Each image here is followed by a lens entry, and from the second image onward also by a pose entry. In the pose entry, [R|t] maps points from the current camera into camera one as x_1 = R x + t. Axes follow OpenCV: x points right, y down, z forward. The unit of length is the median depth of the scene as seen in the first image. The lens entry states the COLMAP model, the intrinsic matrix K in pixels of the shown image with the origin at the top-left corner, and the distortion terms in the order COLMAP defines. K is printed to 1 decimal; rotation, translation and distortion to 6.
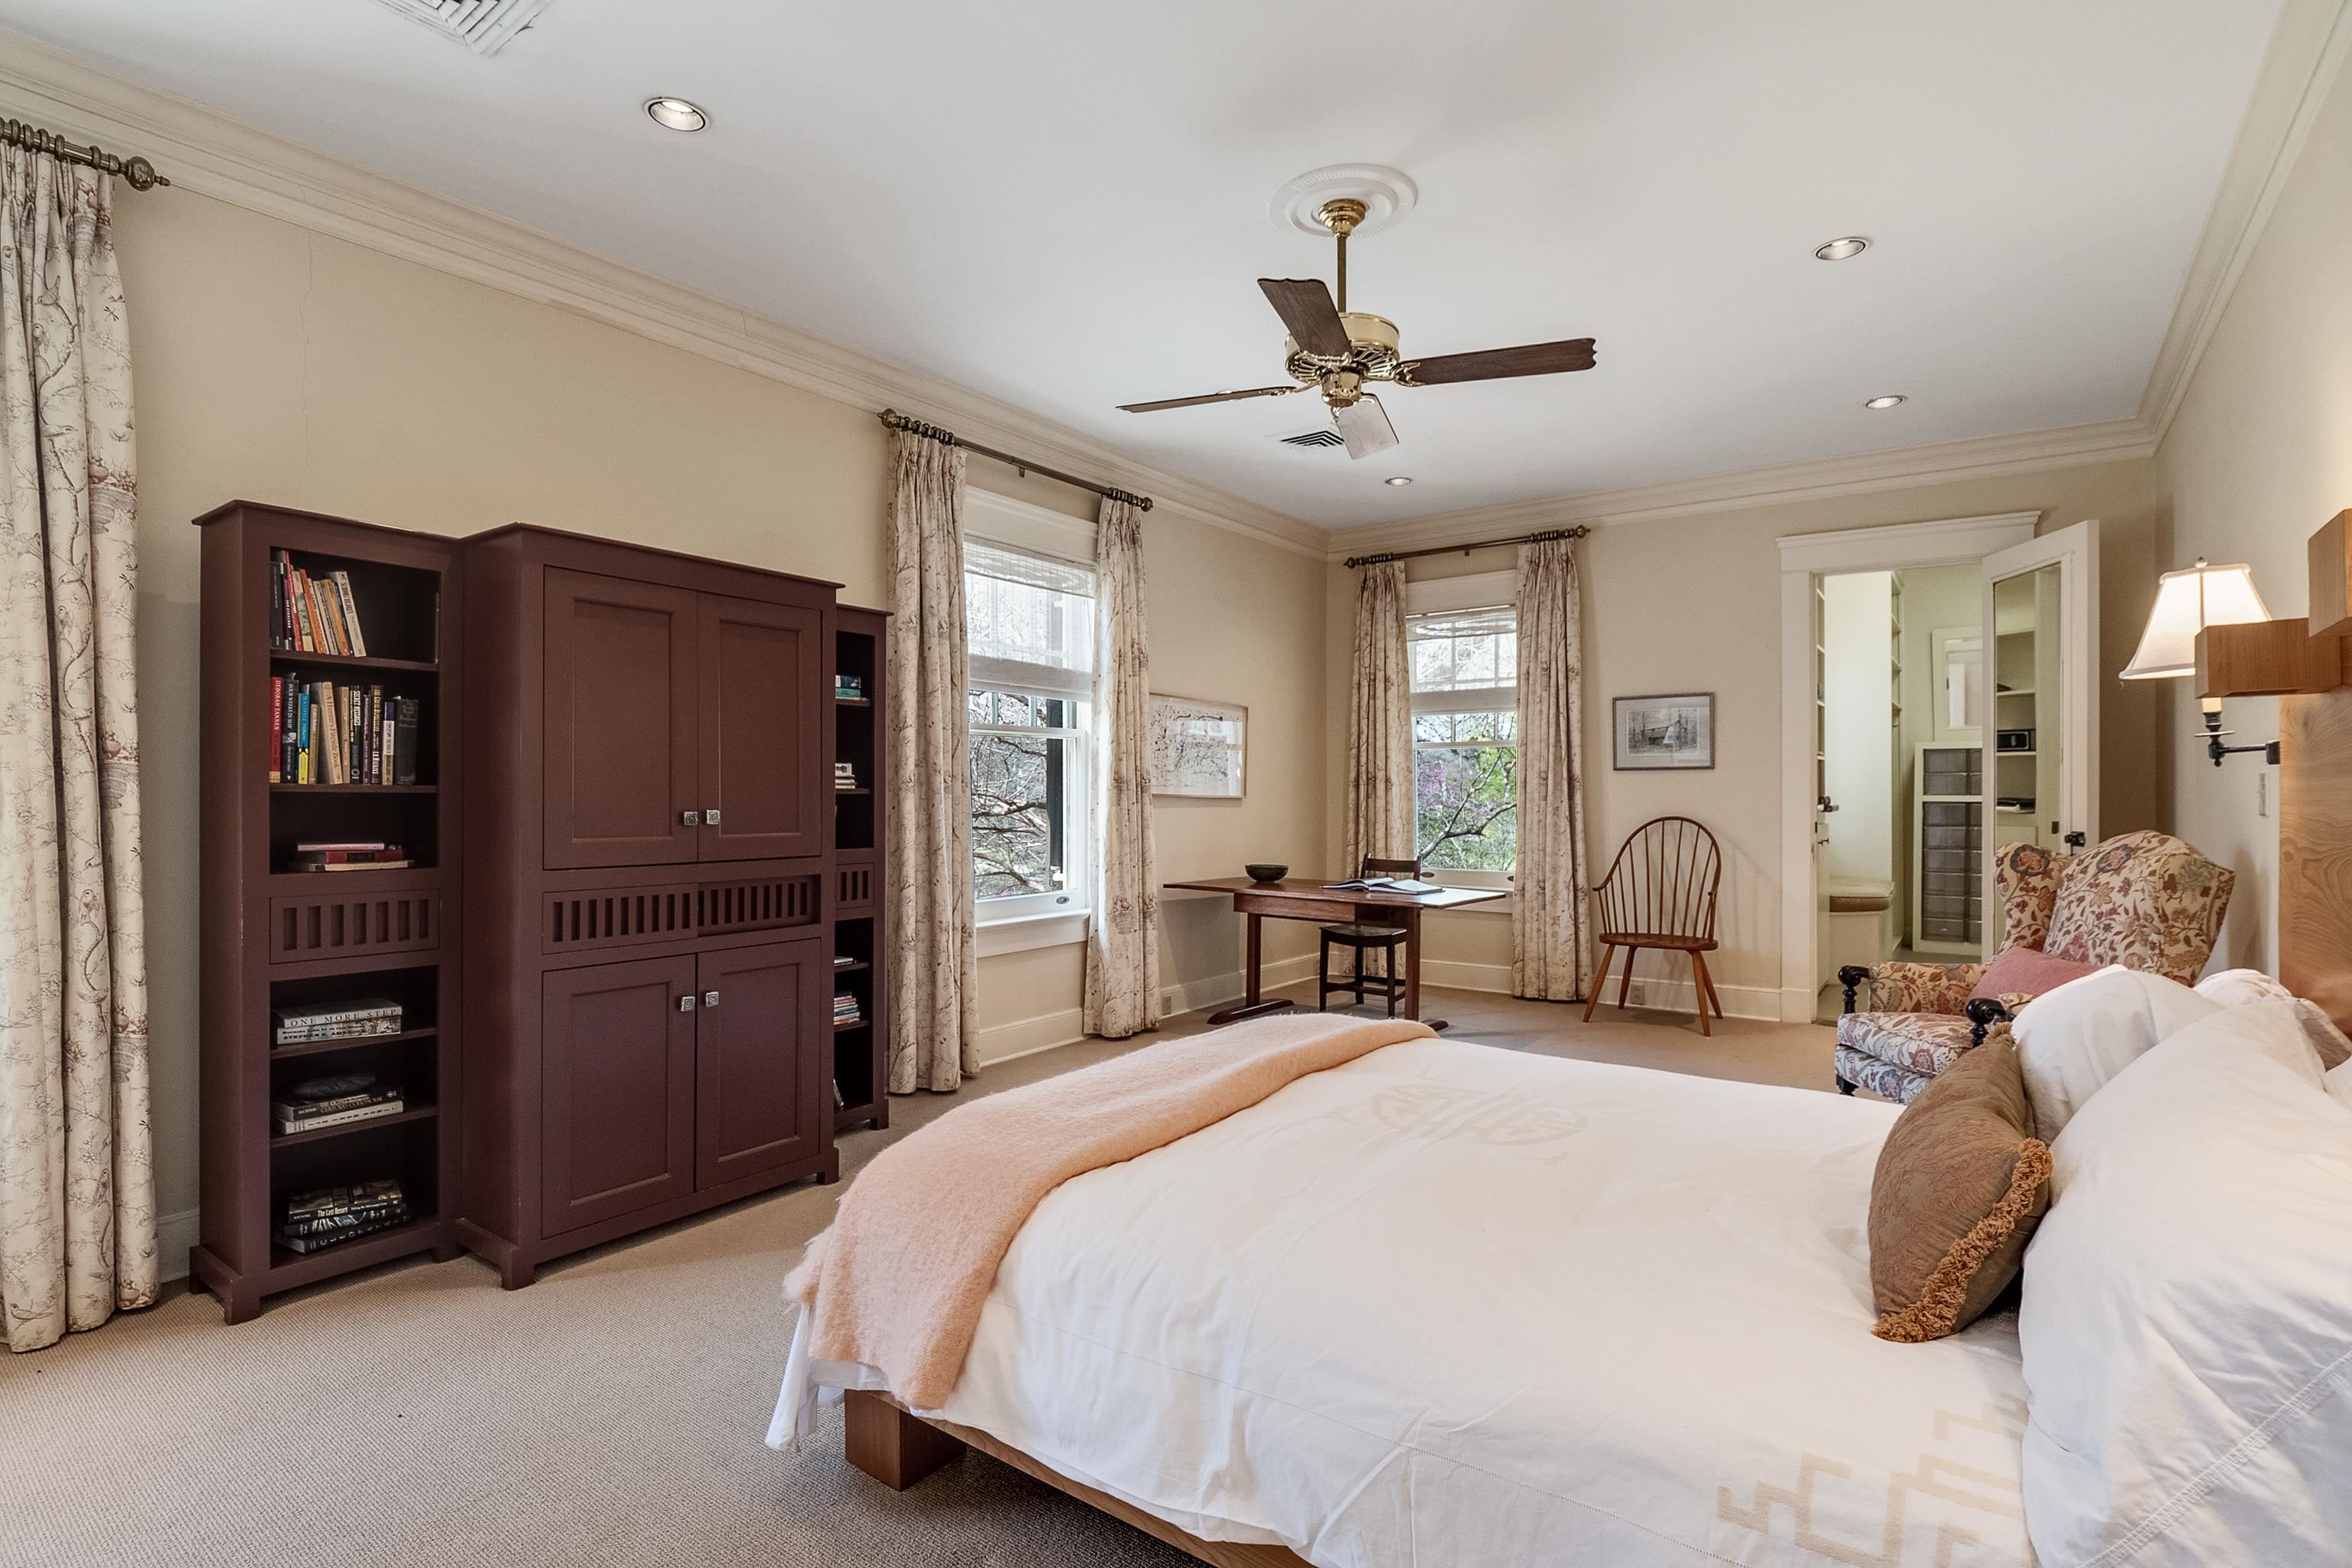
lens RADIAL K [[1127.3, 0, 1159.2], [0, 1127.3, 775.5], [0, 0, 1]] dist [-0.006876, -0.001496]
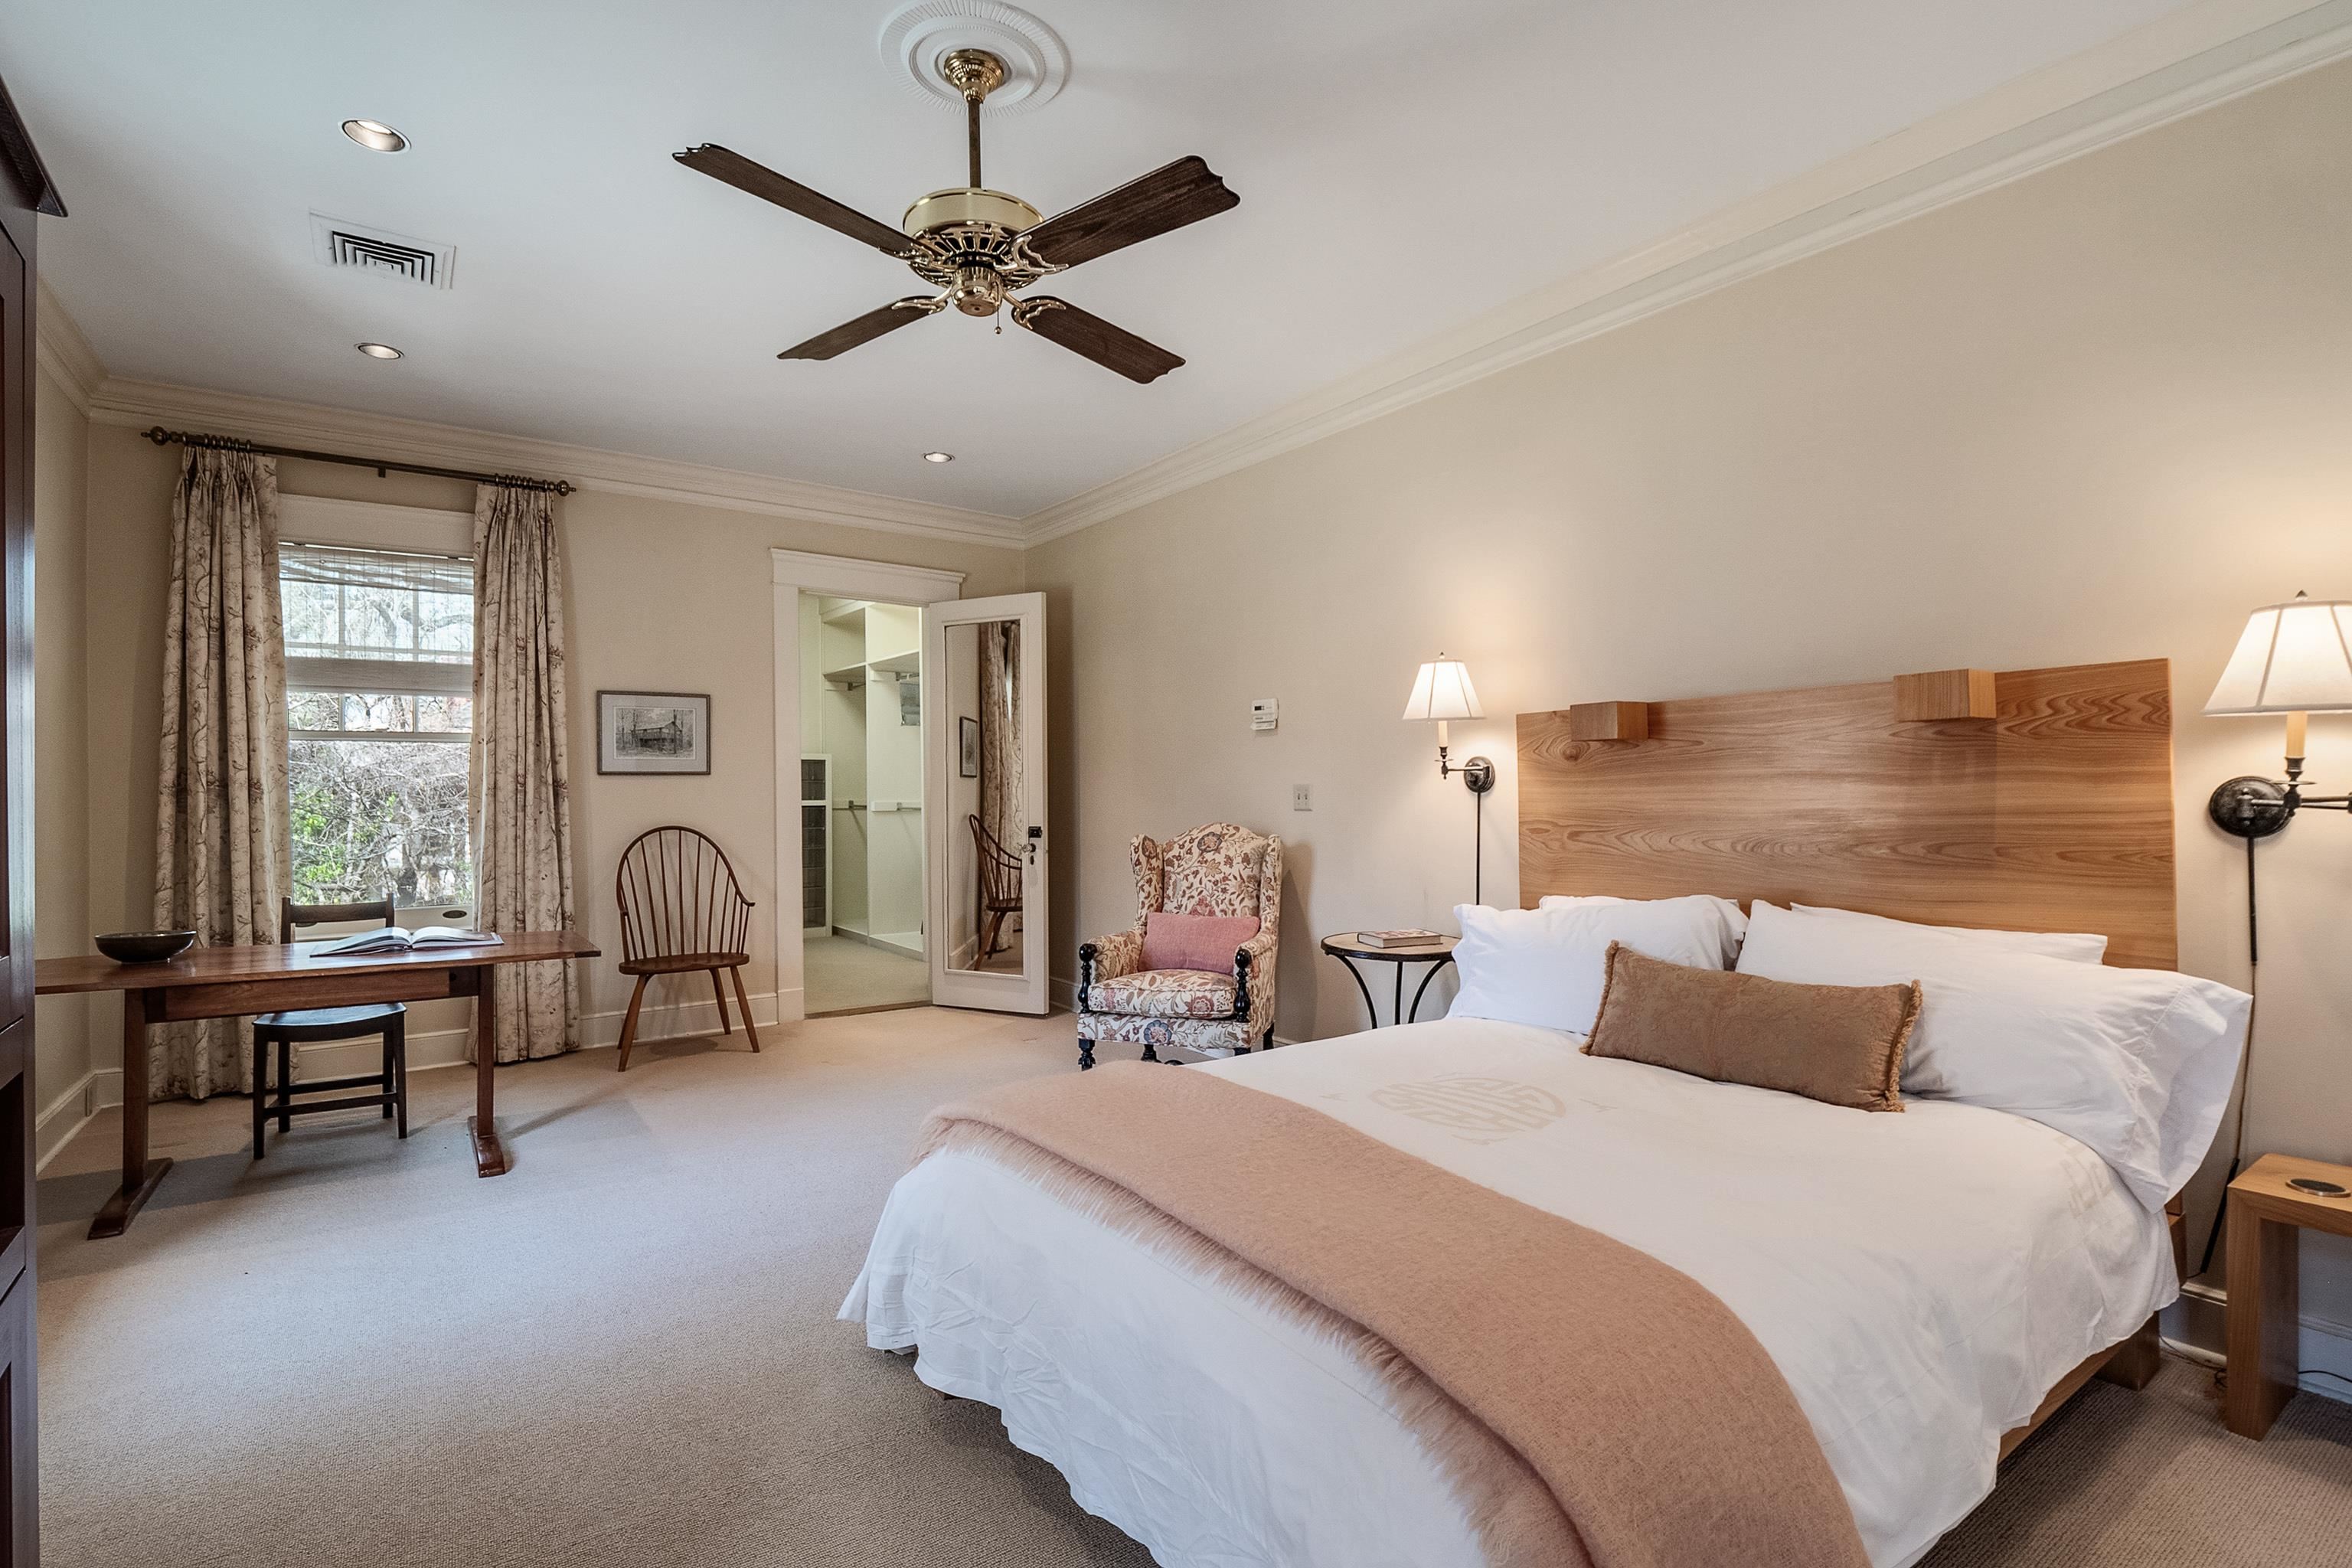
lens RADIAL K [[1127.3, 0, 1159.2], [0, 1127.3, 775.5], [0, 0, 1]] dist [-0.006876, -0.001496]
pose [[0.303925, 0.009714, 0.952647, -0.287510], [-0.006059, 0.999948, -0.008264, 0.000553], [-0.952677, -0.003260, 0.303967, 0.331321]]
